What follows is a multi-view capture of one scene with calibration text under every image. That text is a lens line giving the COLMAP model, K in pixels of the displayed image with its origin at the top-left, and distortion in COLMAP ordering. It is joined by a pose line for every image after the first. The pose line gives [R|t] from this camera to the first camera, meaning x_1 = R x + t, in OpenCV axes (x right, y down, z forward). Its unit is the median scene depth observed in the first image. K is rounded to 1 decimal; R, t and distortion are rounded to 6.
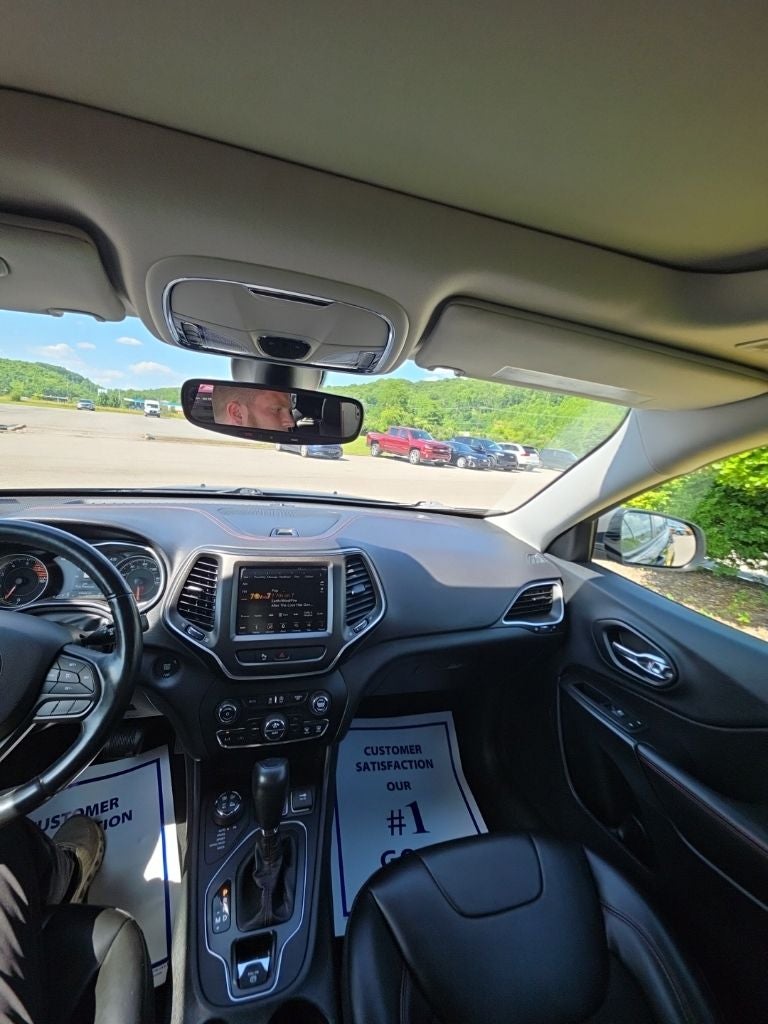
lens RADIAL K [[409.5, 0, 384.7], [0, 409.5, 508.7], [0, 0, 1]] dist [-0.001241, -0.001027]
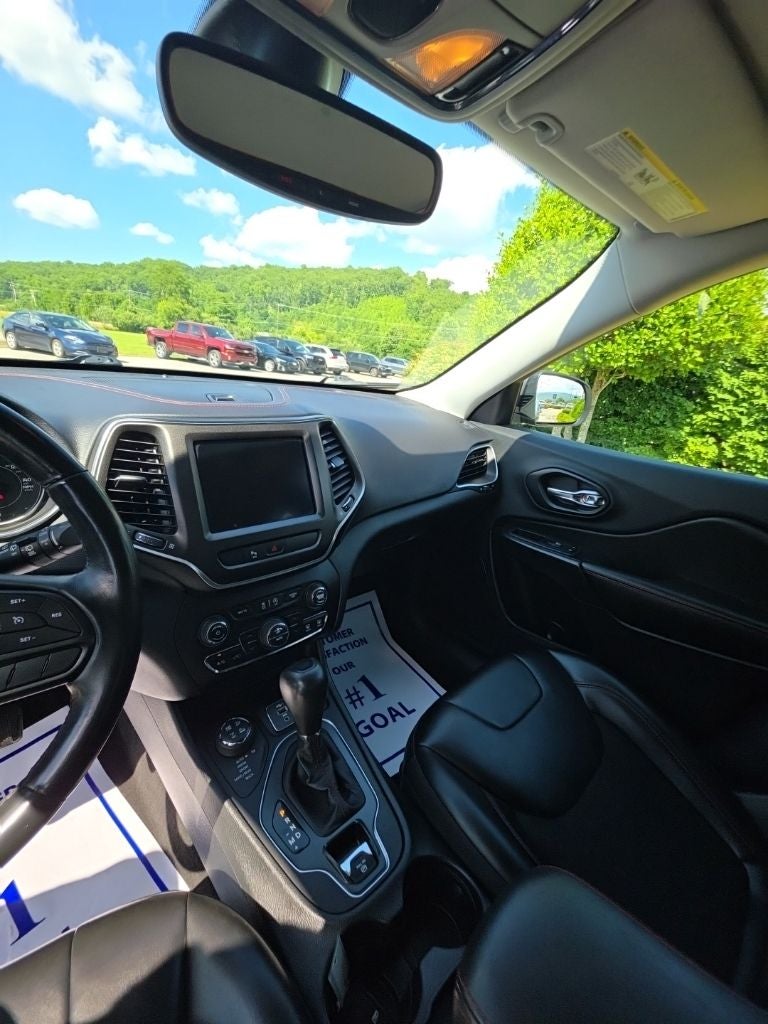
lens RADIAL K [[408.9, 0, 387.8], [0, 408.9, 509.9], [0, 0, 1]] dist [0.003973, -0.004857]
pose [[0.893959, -0.150813, 0.422011, -0.262067], [0.054429, 0.971242, 0.231791, 0.079030], [-0.444832, -0.184242, 0.876459, 0.154259]]
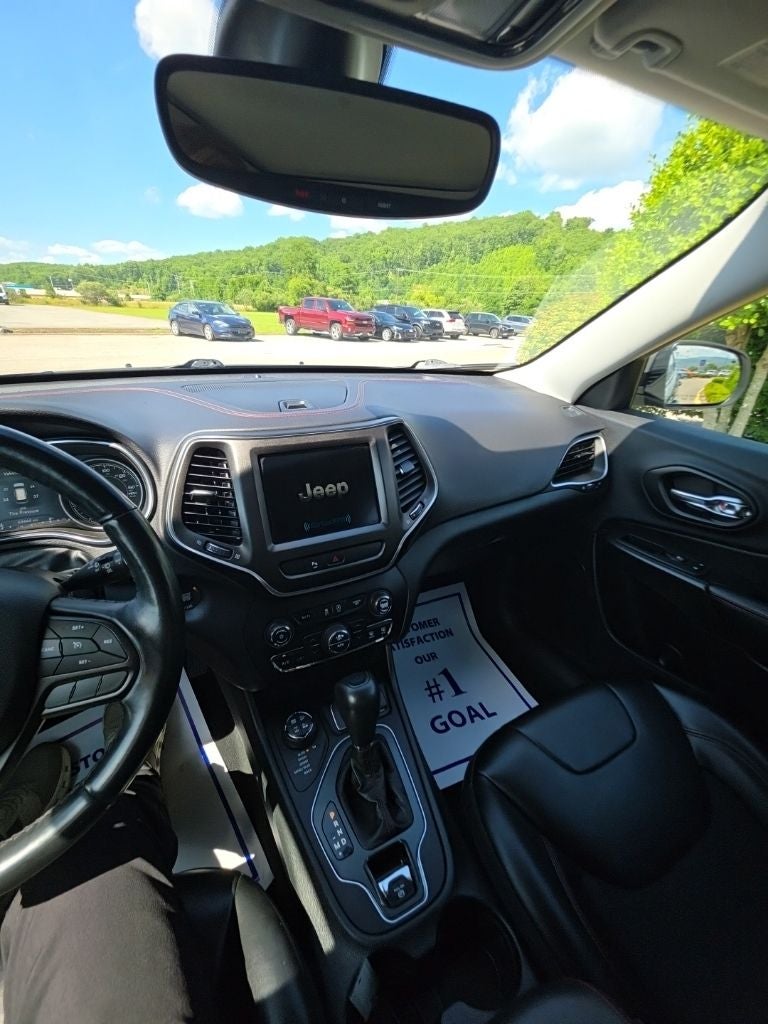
lens RADIAL K [[408.8, 0, 385.7], [0, 408.8, 511.2], [0, 0, 1]] dist [-0.000616, -0.000415]
pose [[0.979087, -0.140215, 0.147404, -0.179956], [0.093051, 0.952969, 0.288431, 0.034936], [-0.180913, -0.268683, 0.946087, 0.179213]]
